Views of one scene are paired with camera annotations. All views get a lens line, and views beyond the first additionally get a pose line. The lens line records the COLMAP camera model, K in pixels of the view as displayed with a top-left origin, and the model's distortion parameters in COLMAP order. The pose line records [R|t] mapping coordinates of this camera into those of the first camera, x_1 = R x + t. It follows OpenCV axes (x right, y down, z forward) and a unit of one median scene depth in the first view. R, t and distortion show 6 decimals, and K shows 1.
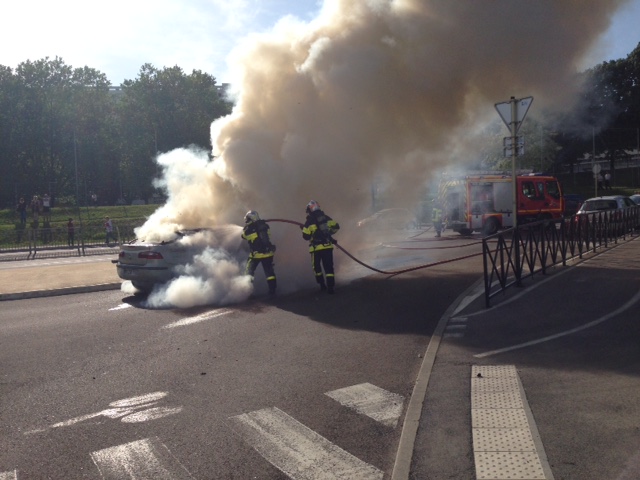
lens RADIAL K [[550.5, 0, 320.0], [0, 550.5, 240.0], [0, 0, 1]] dist [0.060966, -0.164576]
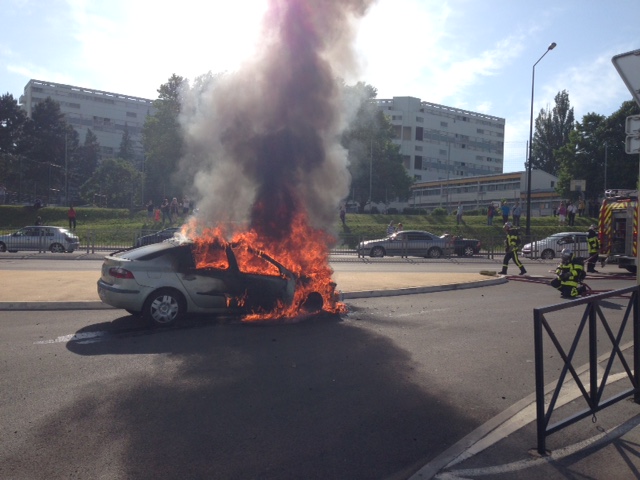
lens RADIAL K [[550.5, 0, 320.0], [0, 550.5, 240.0], [0, 0, 1]] dist [0.060966, -0.164576]
pose [[0.954796, 0.071501, -0.288534, 0.205097], [-0.079024, 0.996767, -0.014494, -0.033487], [0.286565, 0.036640, 0.957360, 0.397834]]
